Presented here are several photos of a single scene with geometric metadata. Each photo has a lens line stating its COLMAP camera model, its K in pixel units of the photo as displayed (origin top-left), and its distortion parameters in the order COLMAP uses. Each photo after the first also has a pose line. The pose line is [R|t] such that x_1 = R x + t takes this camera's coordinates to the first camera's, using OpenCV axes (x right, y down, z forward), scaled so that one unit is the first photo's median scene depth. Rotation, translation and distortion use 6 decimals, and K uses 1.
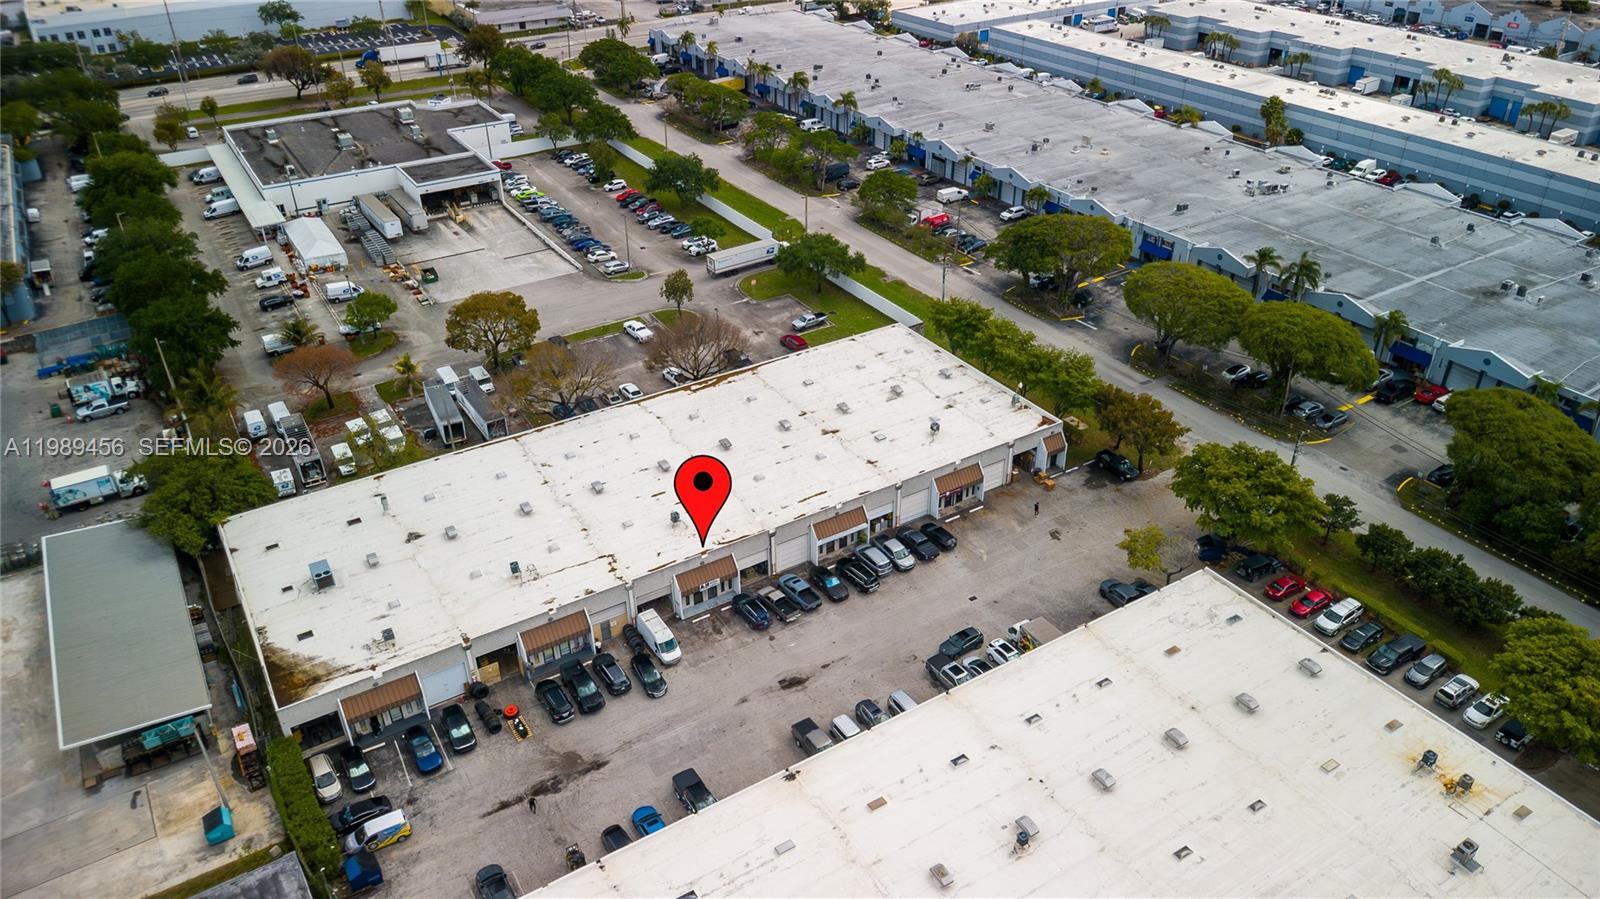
lens RADIAL K [[1133.9, 0, 800.0], [0, 1133.9, 449.5], [0, 0, 1]] dist [0.001132, -0.027717]
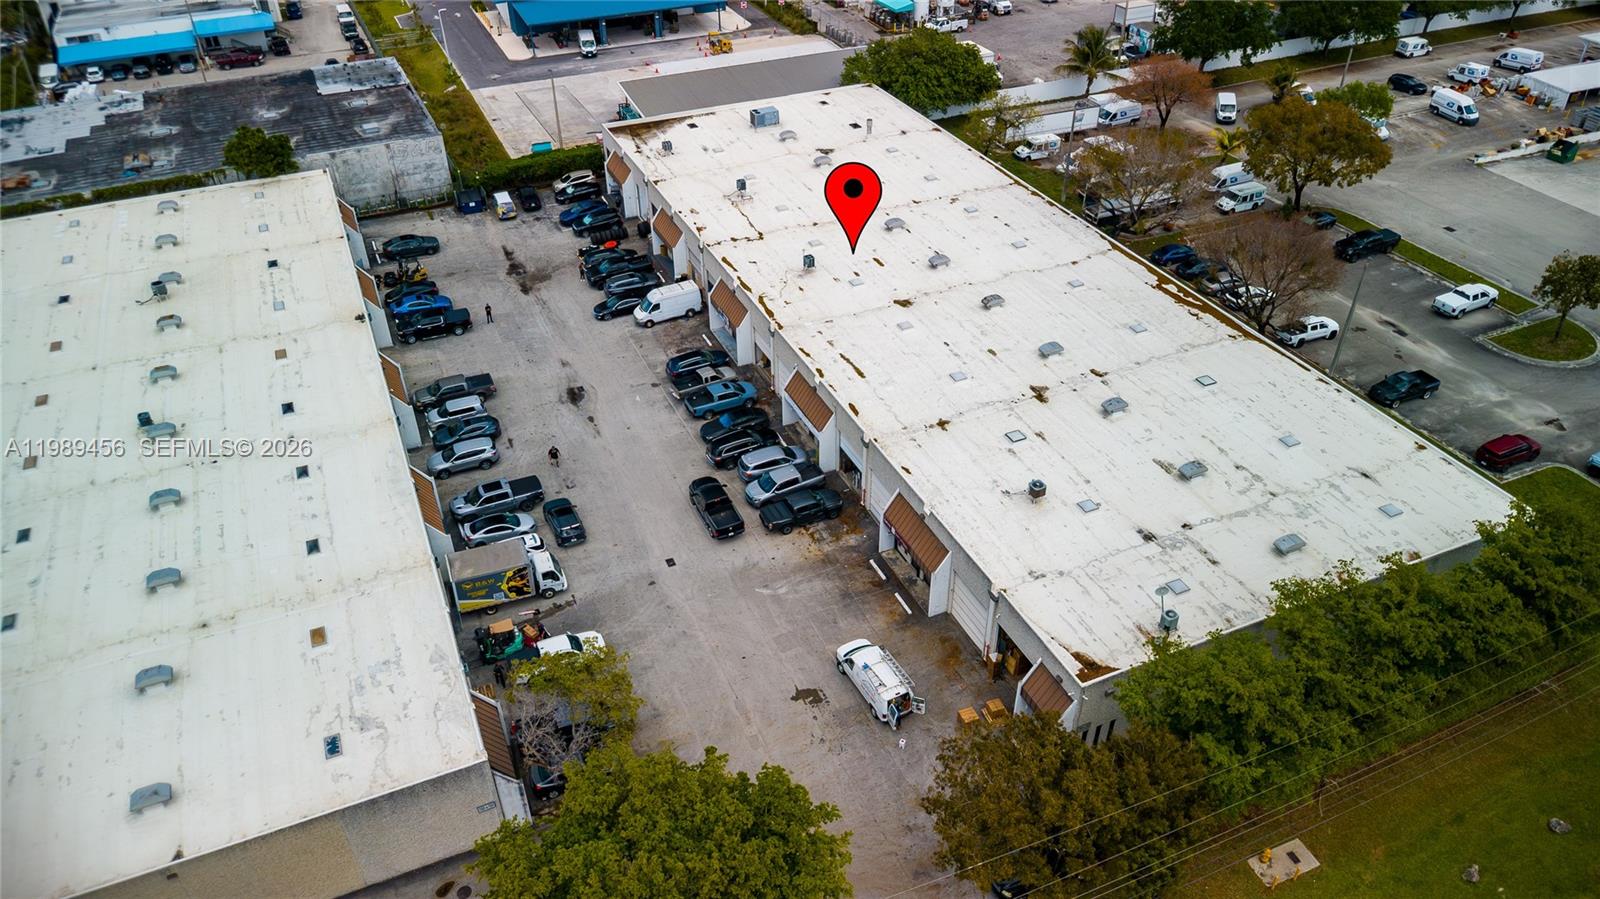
lens RADIAL K [[1137.1, 0, 785.8], [0, 1137.1, 472.0], [0, 0, 1]] dist [0.009854, 0.002225]
pose [[-0.162300, 0.590825, -0.790306, 0.602804], [-0.508155, 0.636508, 0.580204, -0.296785], [0.845835, 0.495766, 0.196926, 0.887474]]
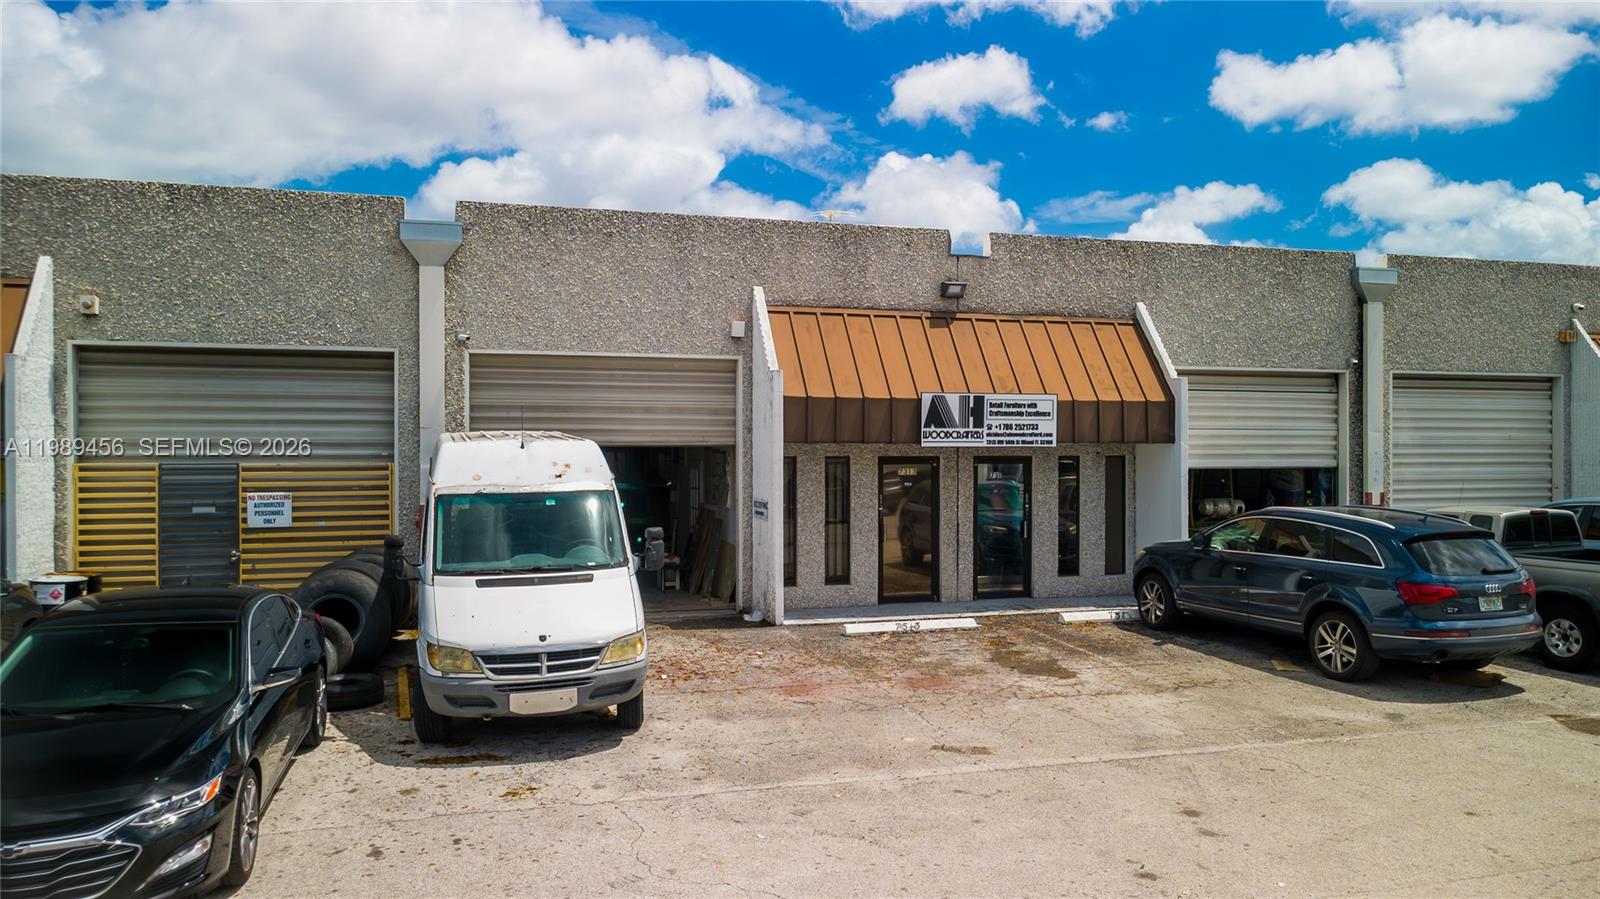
lens RADIAL K [[1142.9, 0, 800.0], [0, 1142.9, 449.5], [0, 0, 1]] dist [0.010474, -0.001987]
pose [[0.963825, -0.000695, -0.266535, -0.060311], [-0.139769, 0.850155, -0.507642, 0.193692], [0.226949, 0.526532, 0.819304, 0.830805]]
